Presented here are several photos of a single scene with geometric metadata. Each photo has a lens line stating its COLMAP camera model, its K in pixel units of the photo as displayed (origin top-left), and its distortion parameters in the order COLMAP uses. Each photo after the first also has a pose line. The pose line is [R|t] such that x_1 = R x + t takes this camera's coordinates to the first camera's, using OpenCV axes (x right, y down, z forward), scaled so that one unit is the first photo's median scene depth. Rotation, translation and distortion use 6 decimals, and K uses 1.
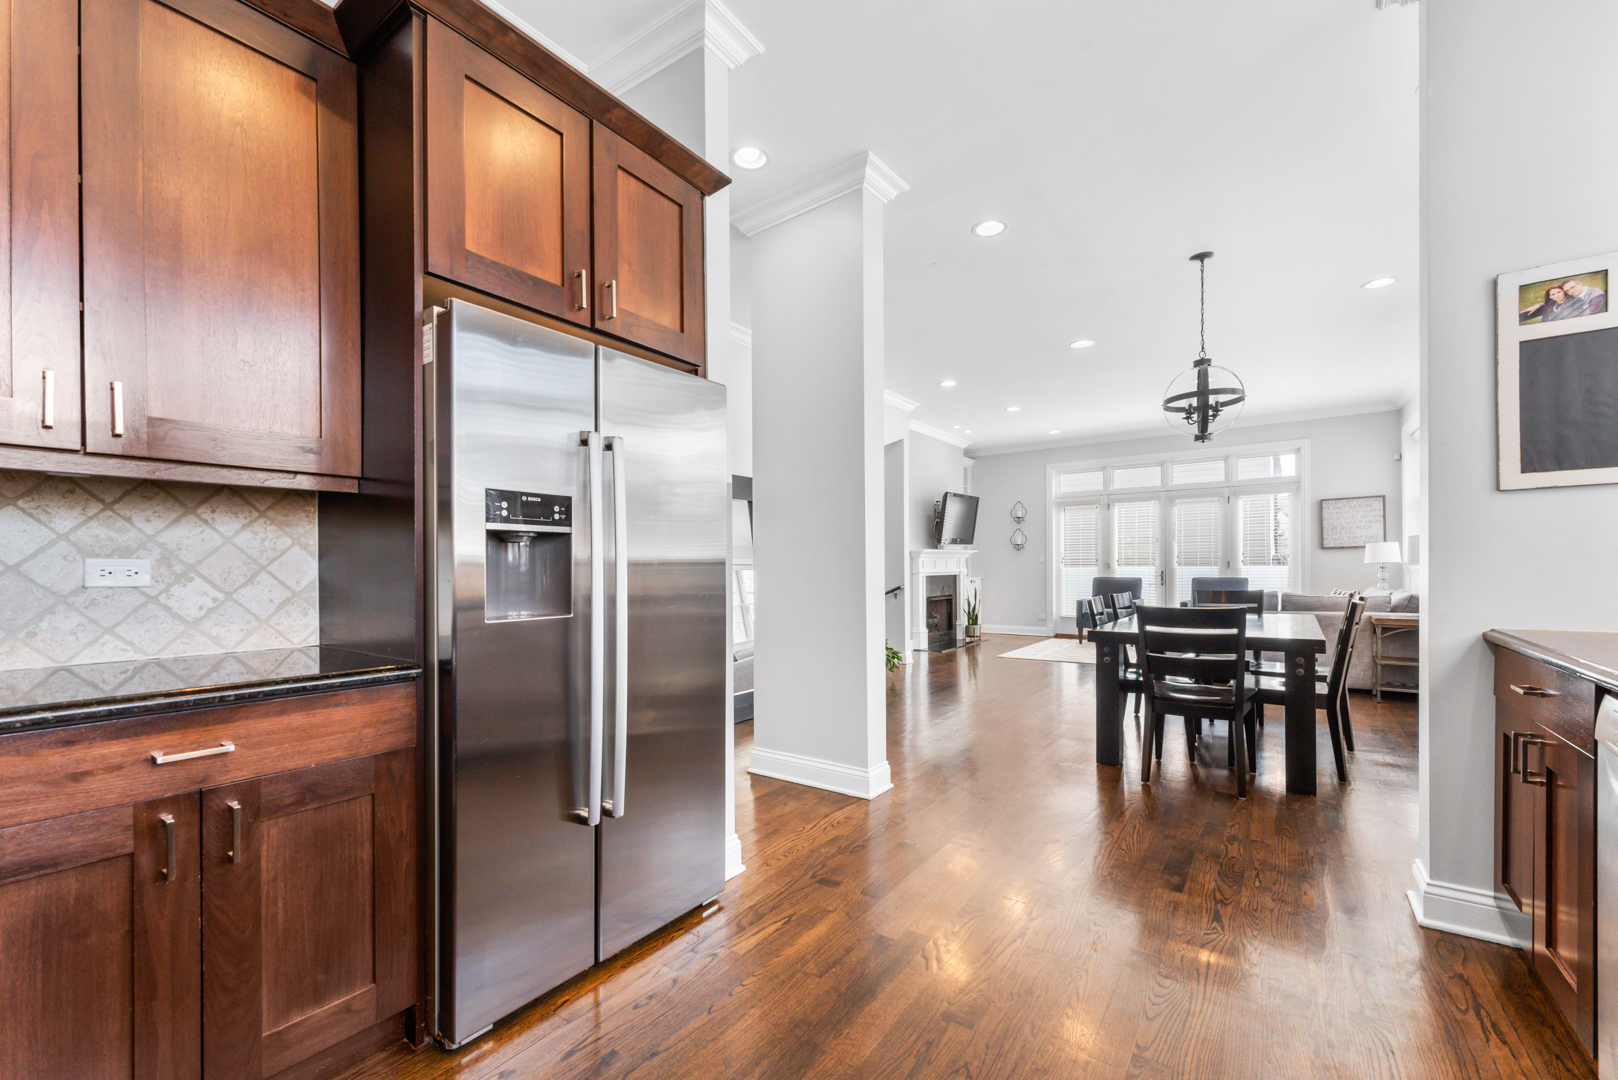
lens RADIAL K [[645.6, 0, 814.4], [0, 645.6, 575.1], [0, 0, 1]] dist [0.000069, 0.000017]
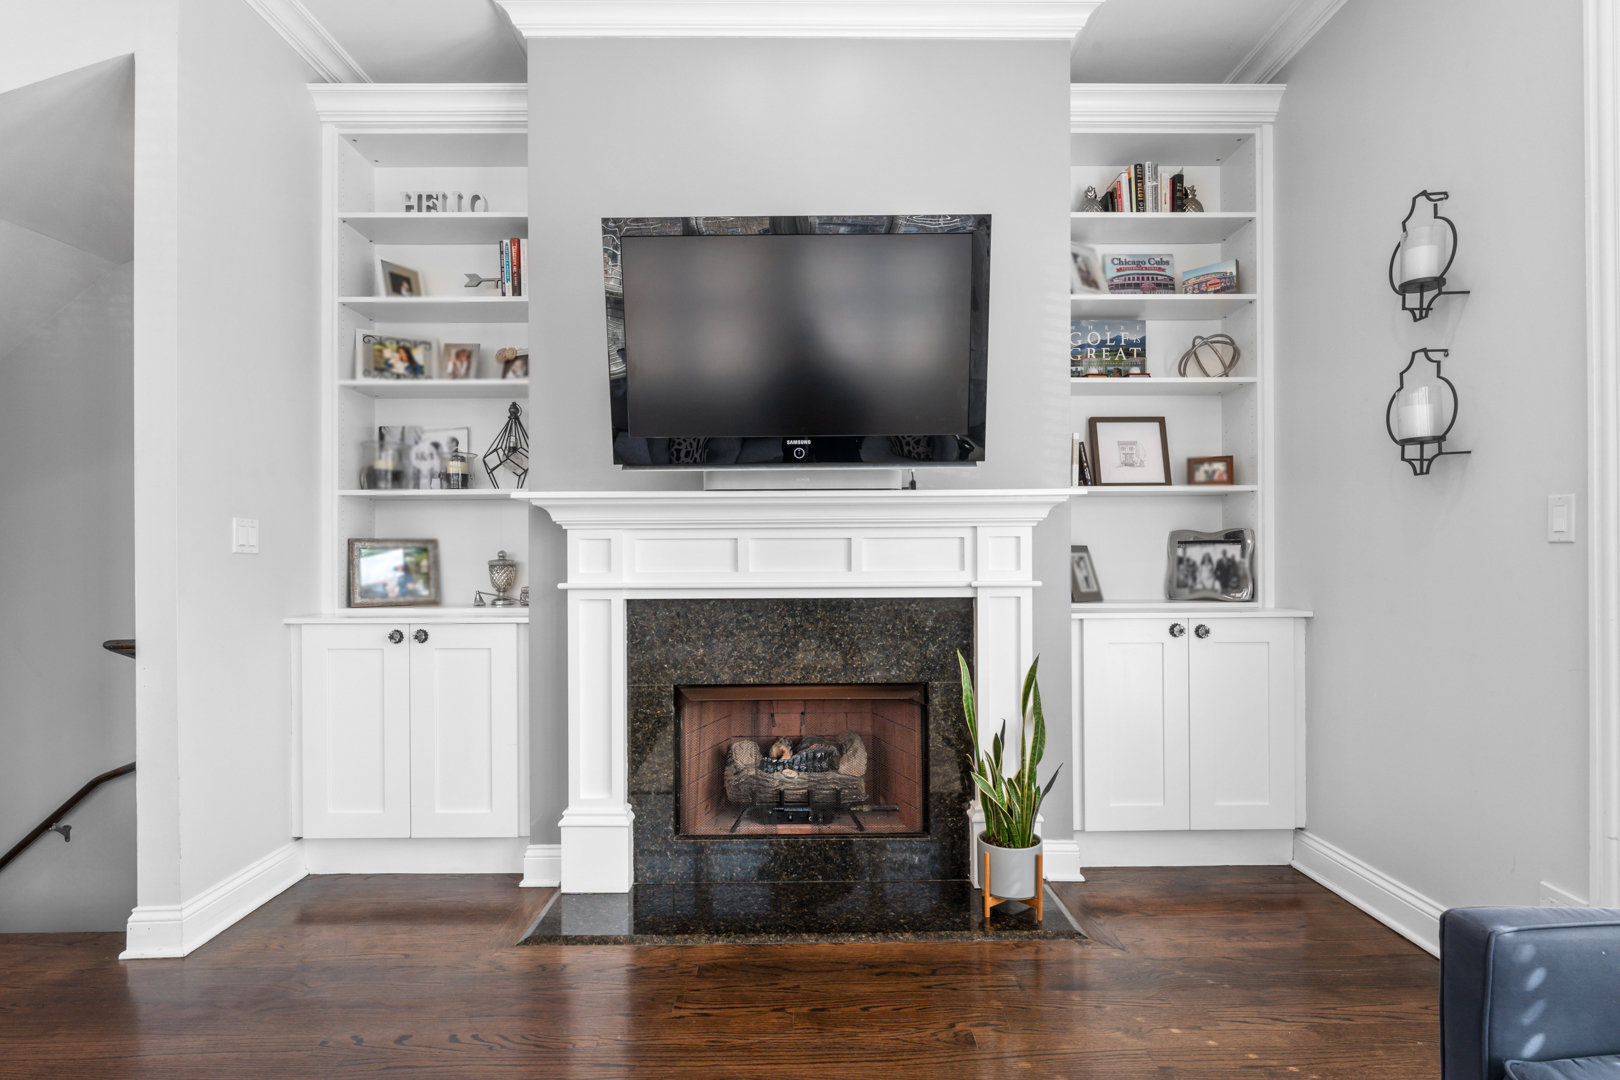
lens RADIAL K [[808.0, 0, 808.3], [0, 808.0, 558.8], [0, 0, 1]] dist [-0.001093, -0.000891]
pose [[0.597600, 0.008921, -0.801745, 0.479366], [-0.013819, 0.999904, 0.000826, -0.015740], [0.801675, 0.010586, 0.597666, 0.900329]]
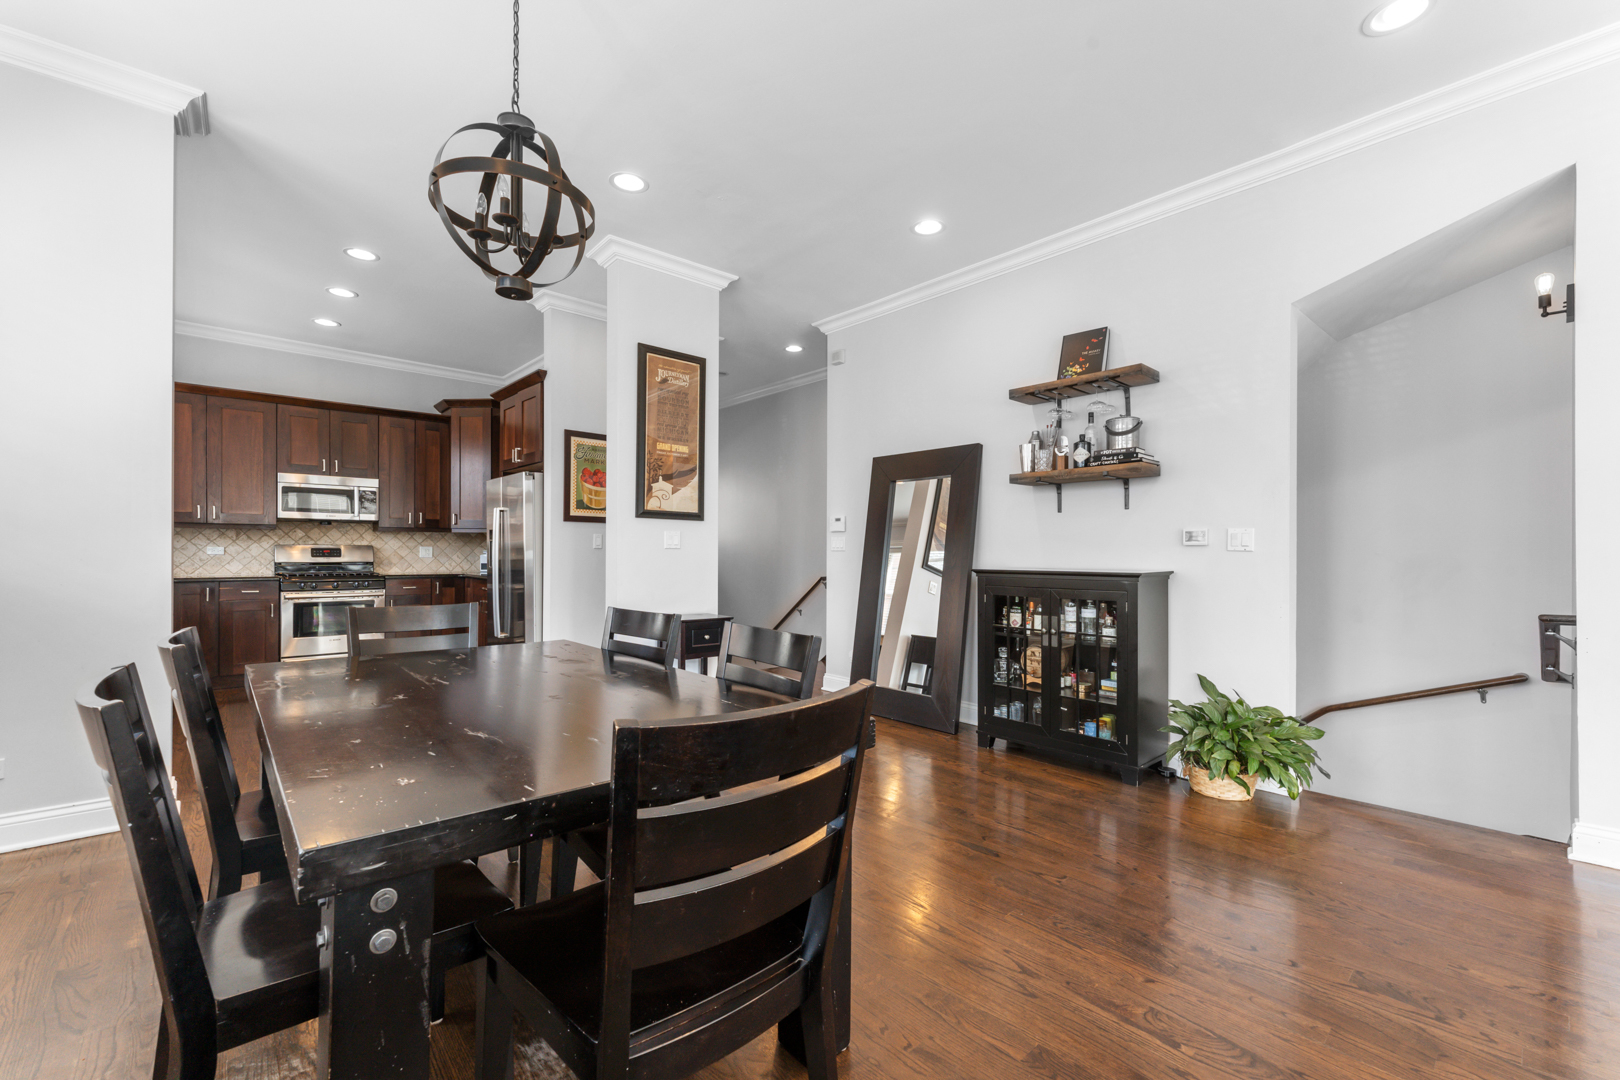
lens RADIAL K [[660.4, 0, 806.6], [0, 660.4, 552.6], [0, 0, 1]] dist [0.000268, 0.000035]
pose [[-0.203222, 0.007670, -0.979103, 0.477168], [-0.013162, 0.999858, 0.010565, -0.012073], [0.979044, 0.015033, -0.203092, 0.607777]]
